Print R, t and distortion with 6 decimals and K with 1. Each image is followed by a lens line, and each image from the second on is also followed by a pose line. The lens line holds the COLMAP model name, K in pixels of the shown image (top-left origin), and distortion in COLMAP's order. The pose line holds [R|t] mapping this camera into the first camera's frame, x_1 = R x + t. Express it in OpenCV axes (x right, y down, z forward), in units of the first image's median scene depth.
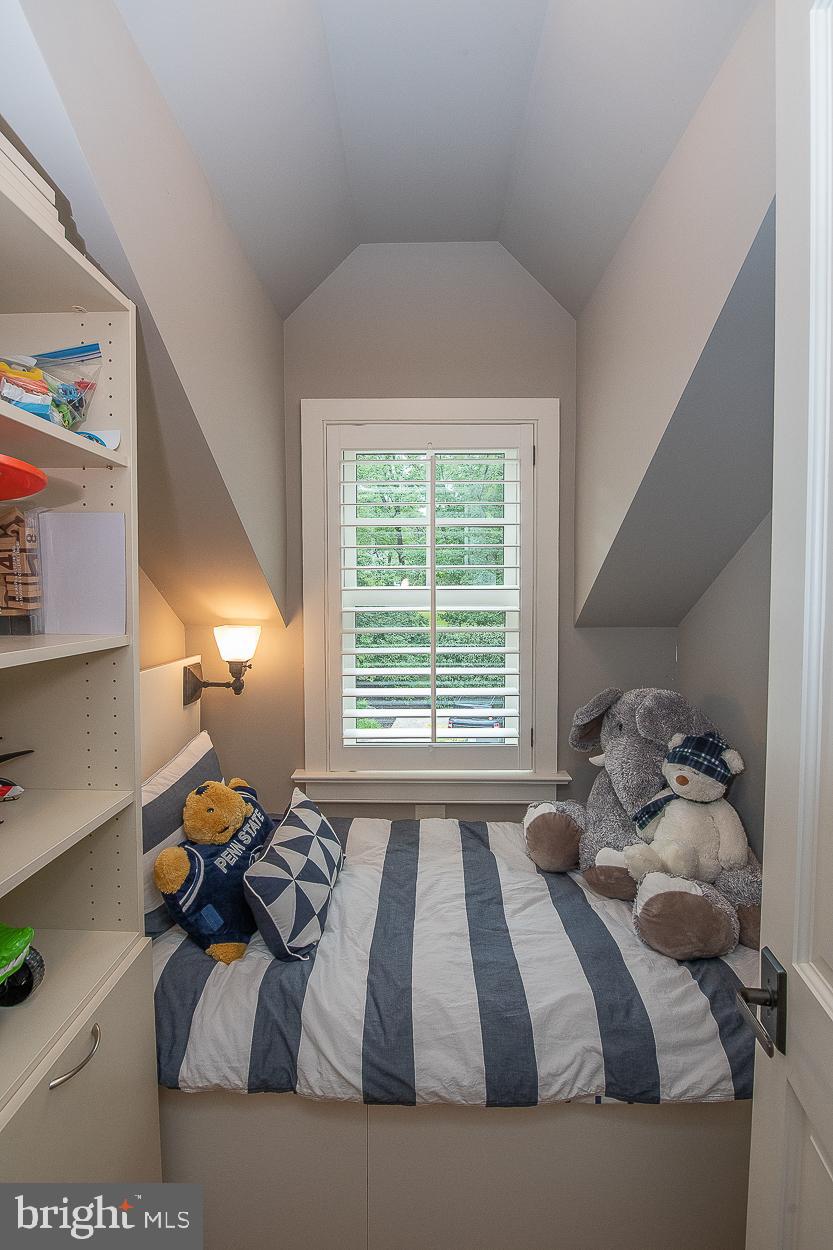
lens RADIAL K [[653.1, 0, 416.5], [0, 653.1, 625.0], [0, 0, 1]] dist [-0.008448, -0.000788]
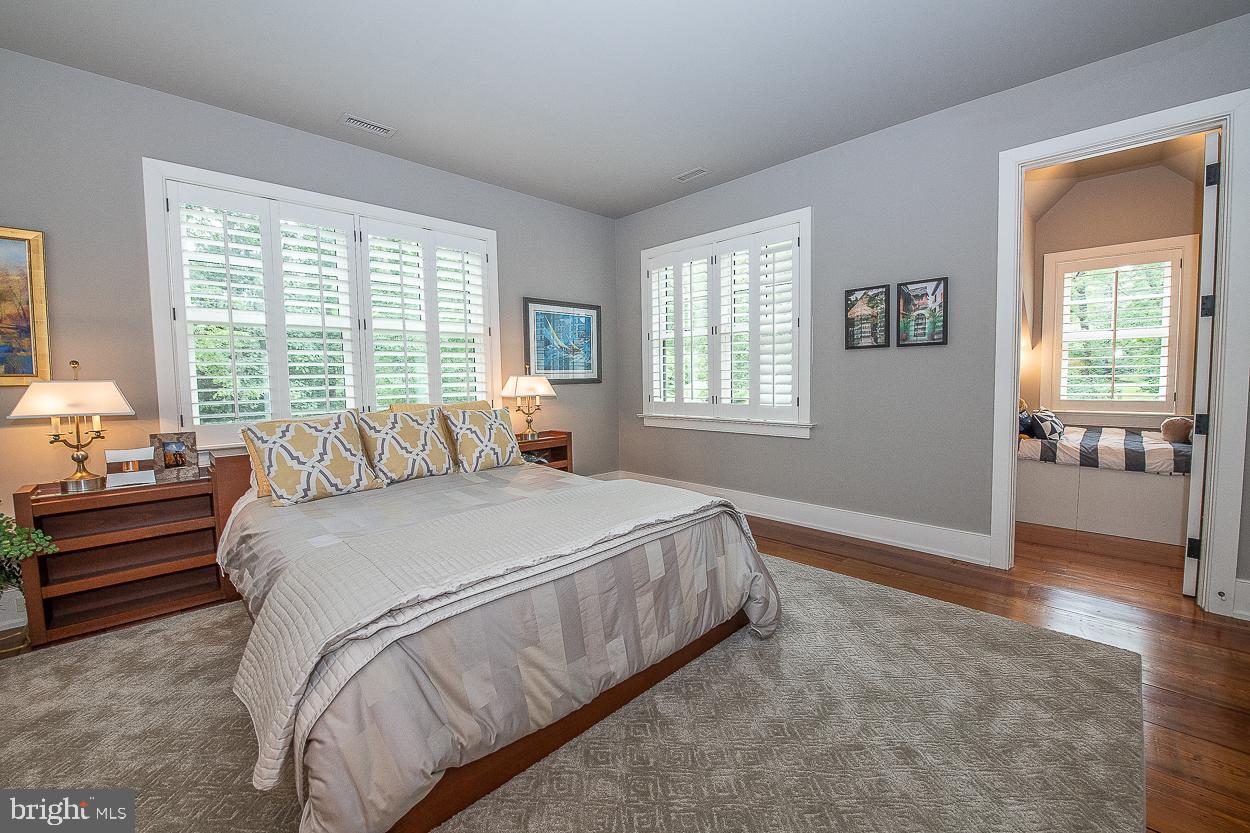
lens RADIAL K [[498.5, 0, 632.5], [0, 498.5, 411.5], [0, 0, 1]] dist [-0.017351, -0.000478]
pose [[0.721416, 0.036279, -0.691551, 0.002365], [-0.005624, 0.998901, 0.046535, 0.166720], [0.692479, -0.029682, 0.720827, -1.442826]]
